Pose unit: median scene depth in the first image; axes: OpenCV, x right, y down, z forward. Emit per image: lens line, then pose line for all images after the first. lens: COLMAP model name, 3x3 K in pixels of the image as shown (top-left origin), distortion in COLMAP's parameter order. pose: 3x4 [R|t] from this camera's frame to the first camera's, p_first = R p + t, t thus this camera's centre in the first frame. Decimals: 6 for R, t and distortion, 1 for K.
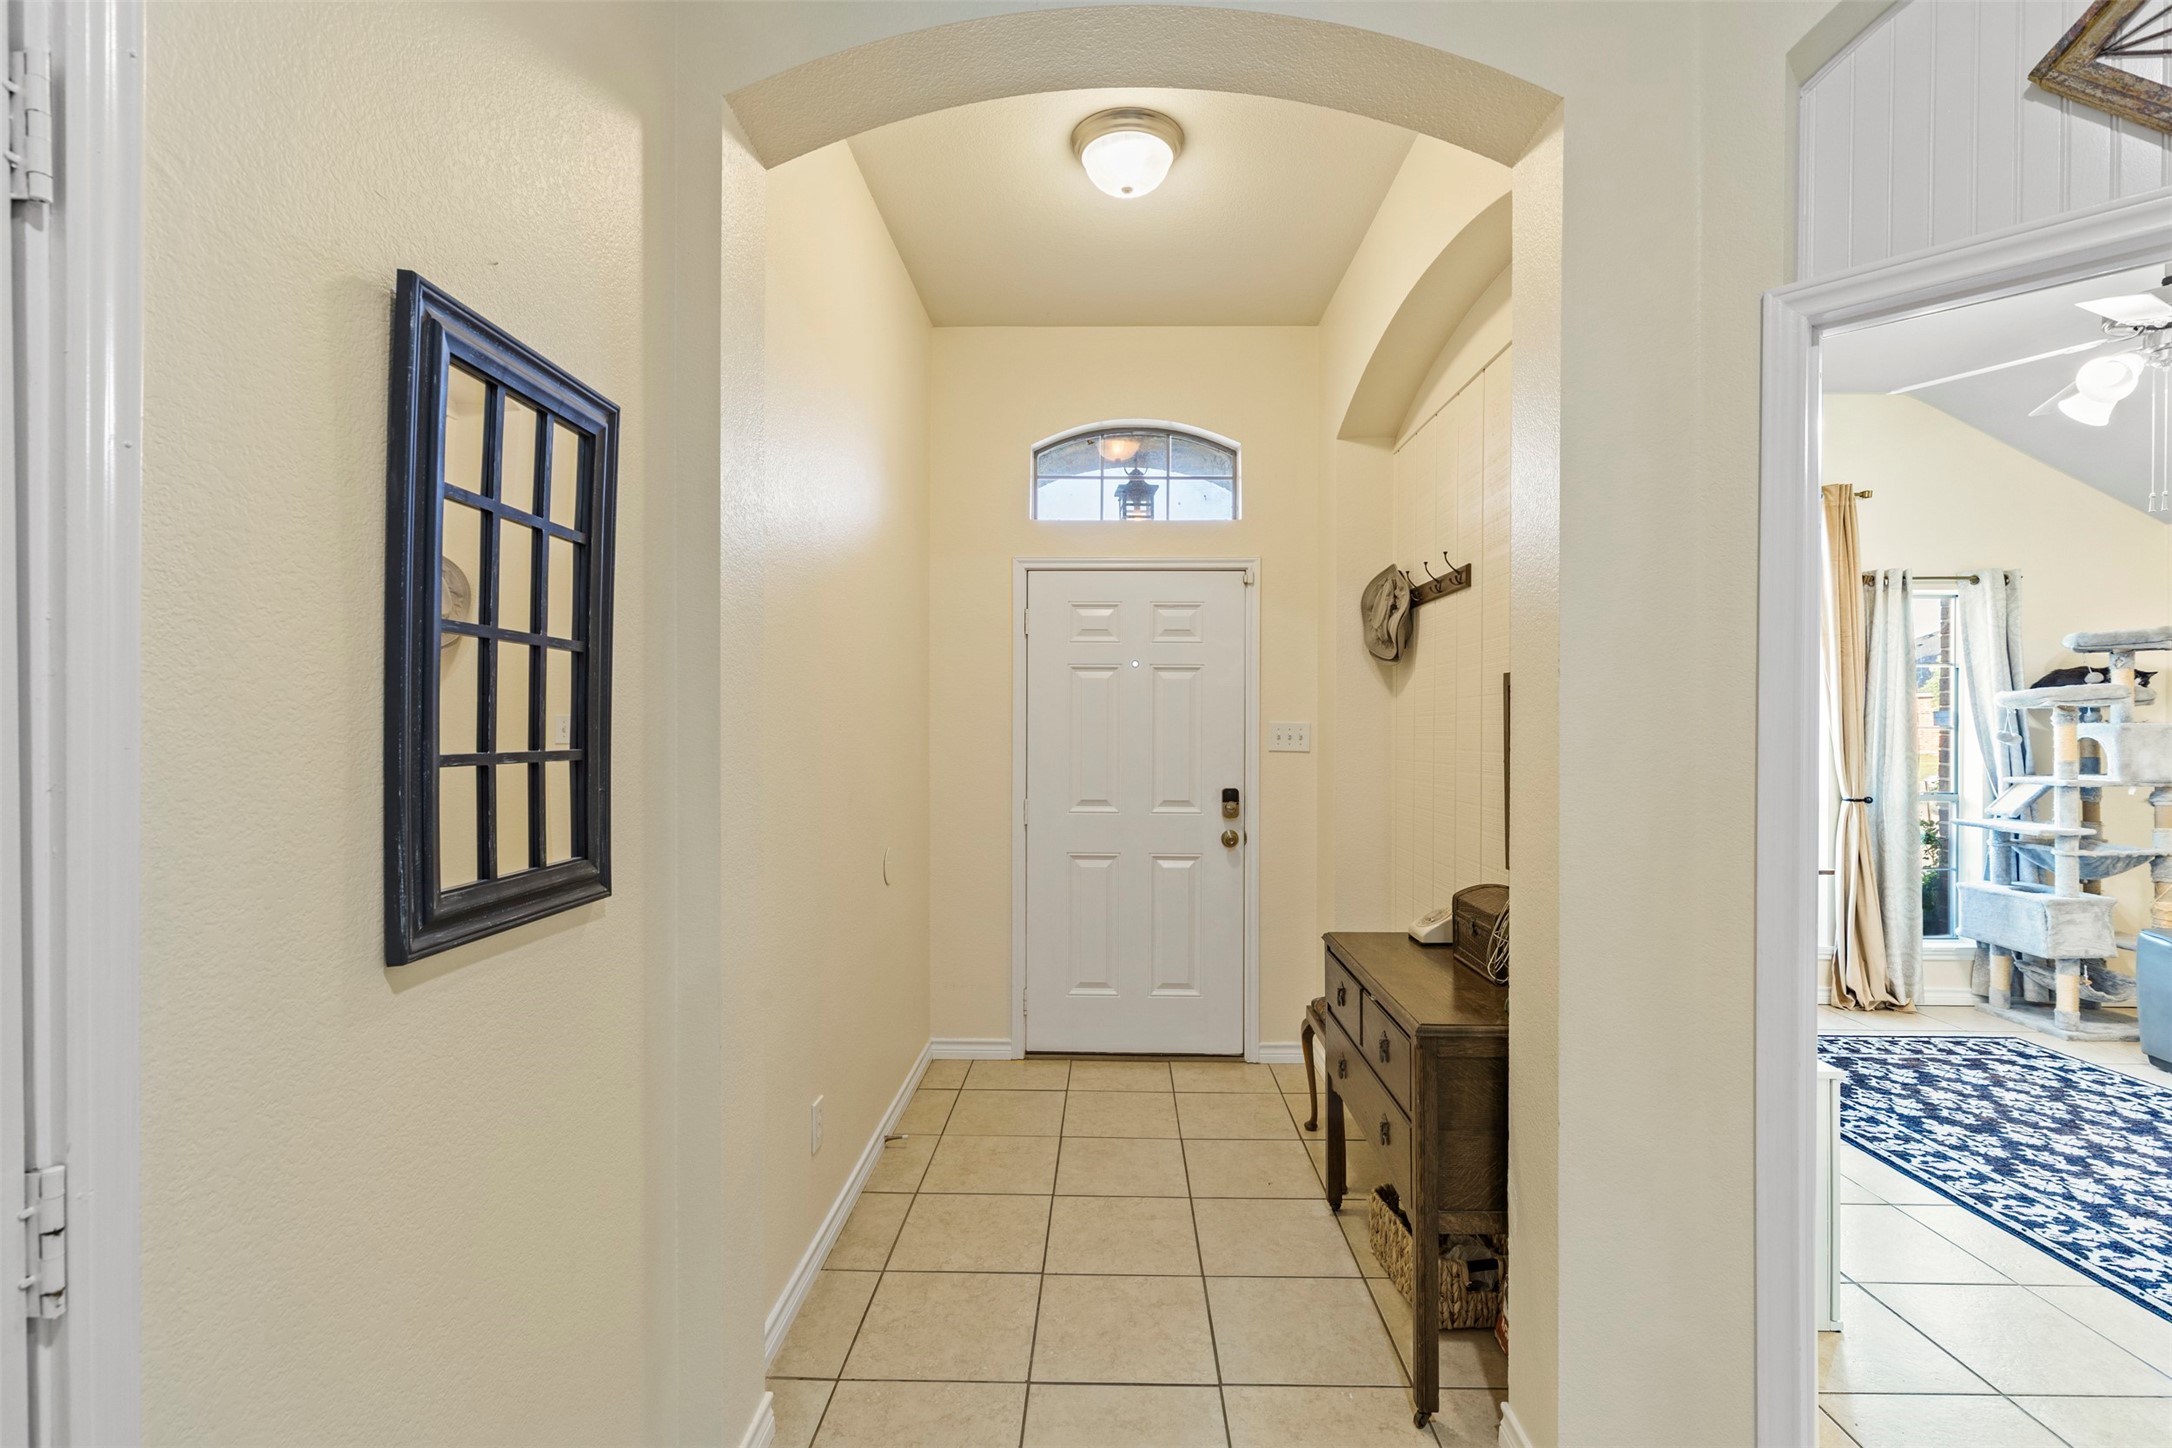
lens RADIAL K [[984.1, 0, 1091.3], [0, 984.1, 719.0], [0, 0, 1]] dist [0.009024, -0.001821]
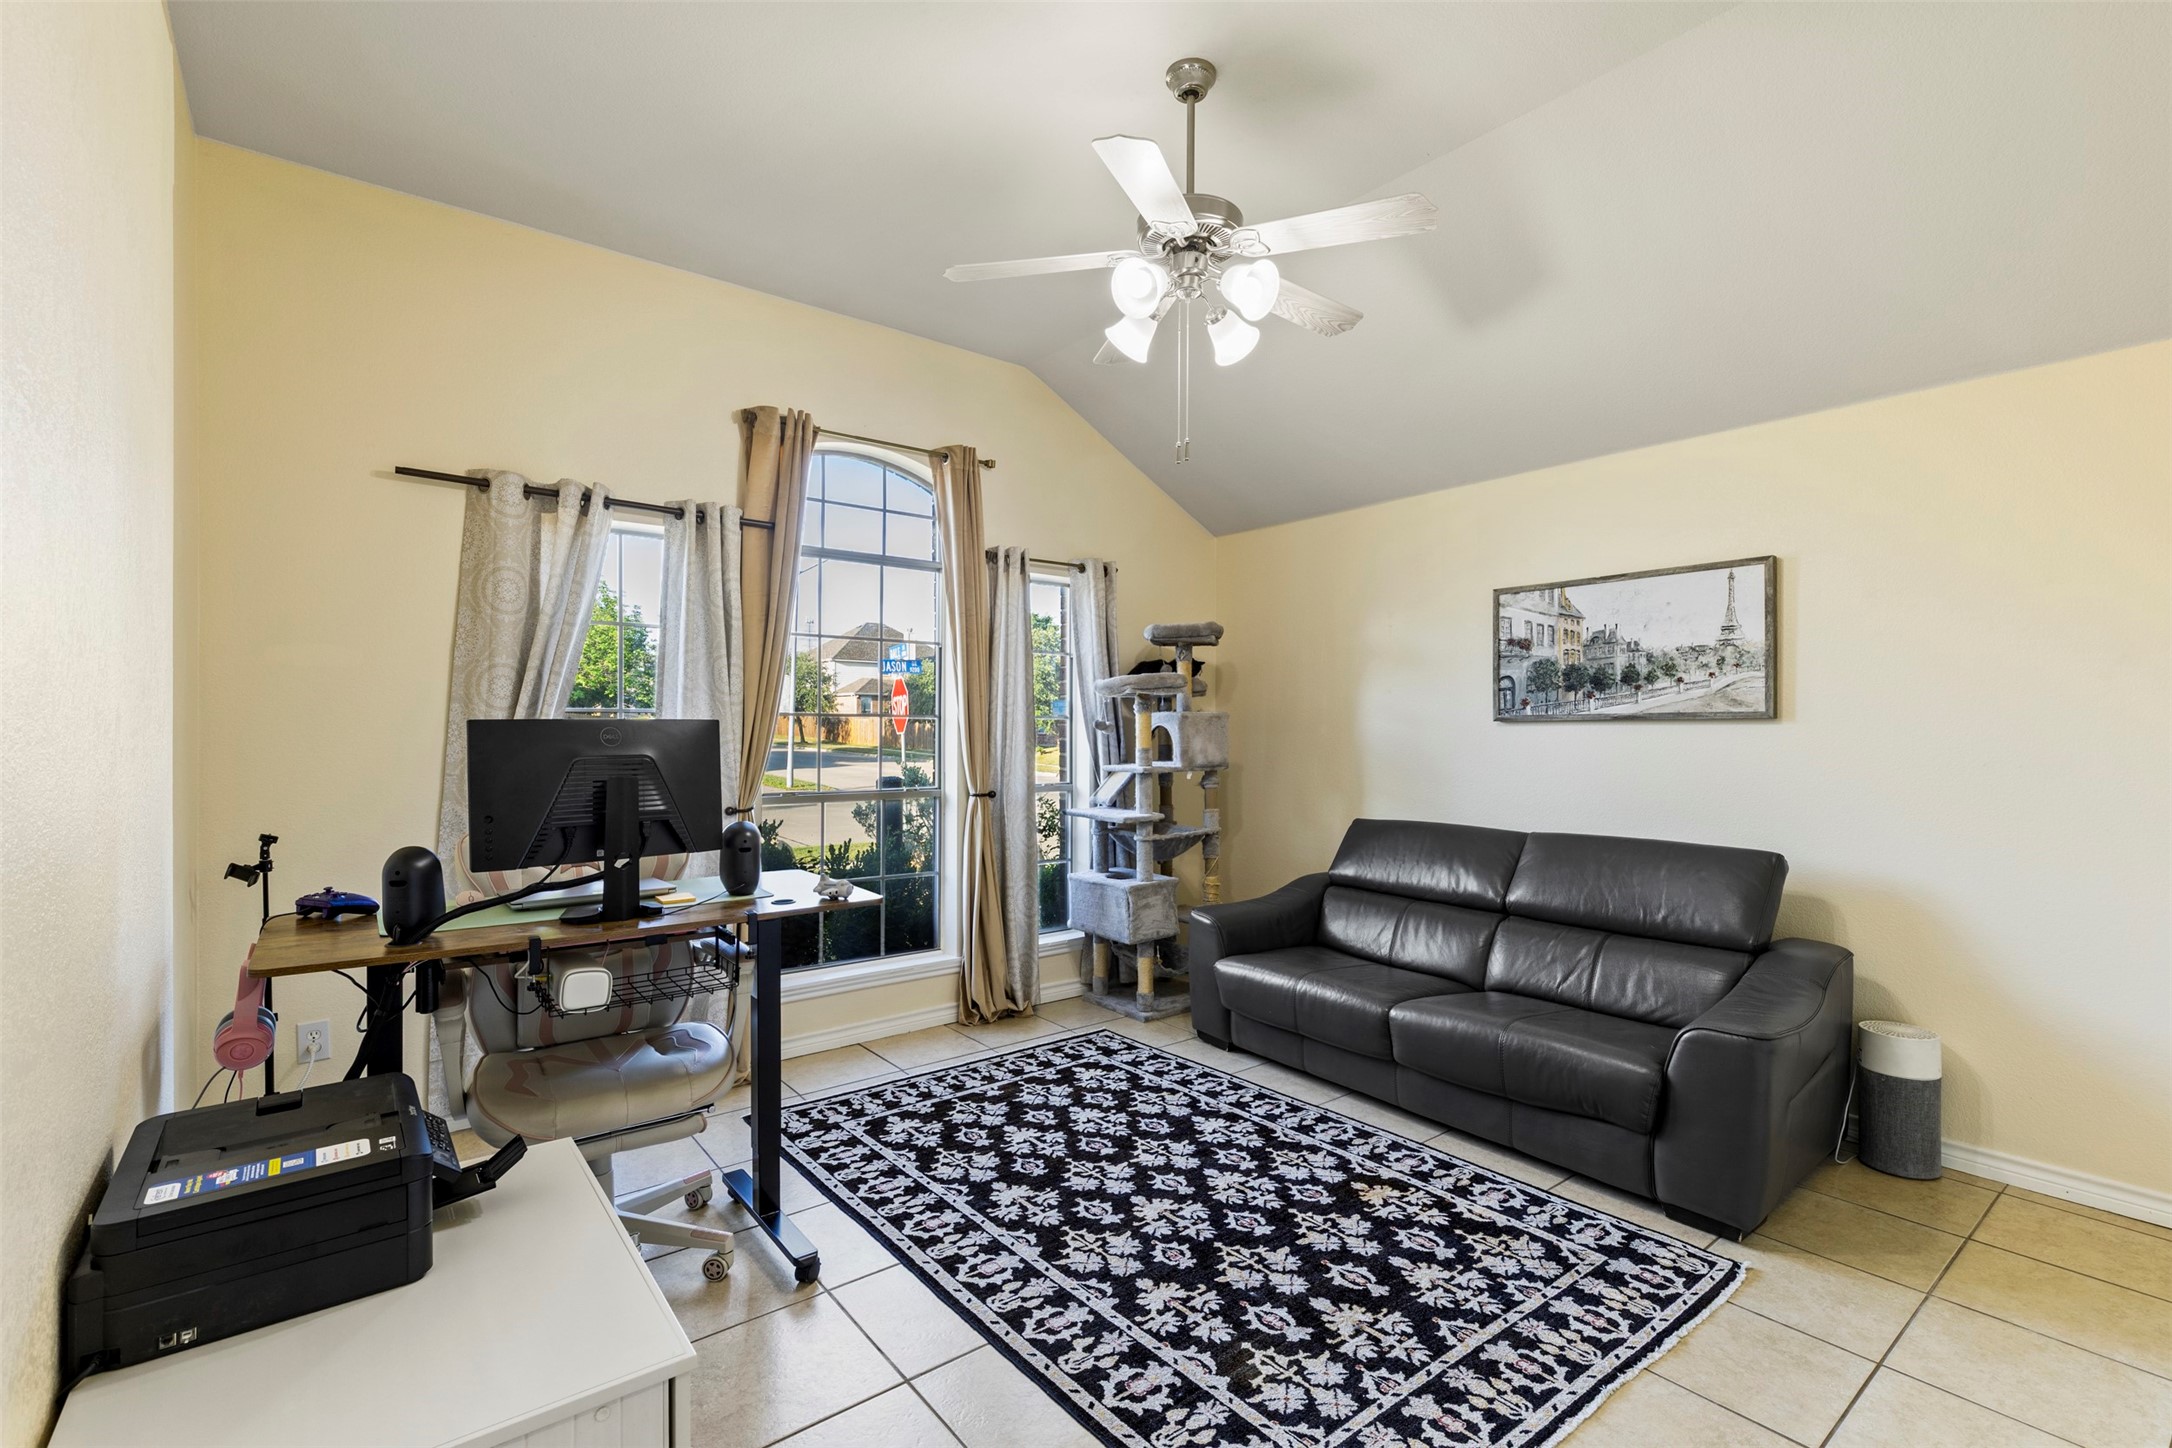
lens RADIAL K [[984.1, 0, 1091.4], [0, 984.1, 724.9], [0, 0, 1]] dist [0.009024, -0.001821]
pose [[0.780006, -0.001531, 0.625770, 0.309616], [0.000139, 0.999997, 0.002273, 0.016027], [-0.625772, -0.001686, 0.780004, 0.245475]]
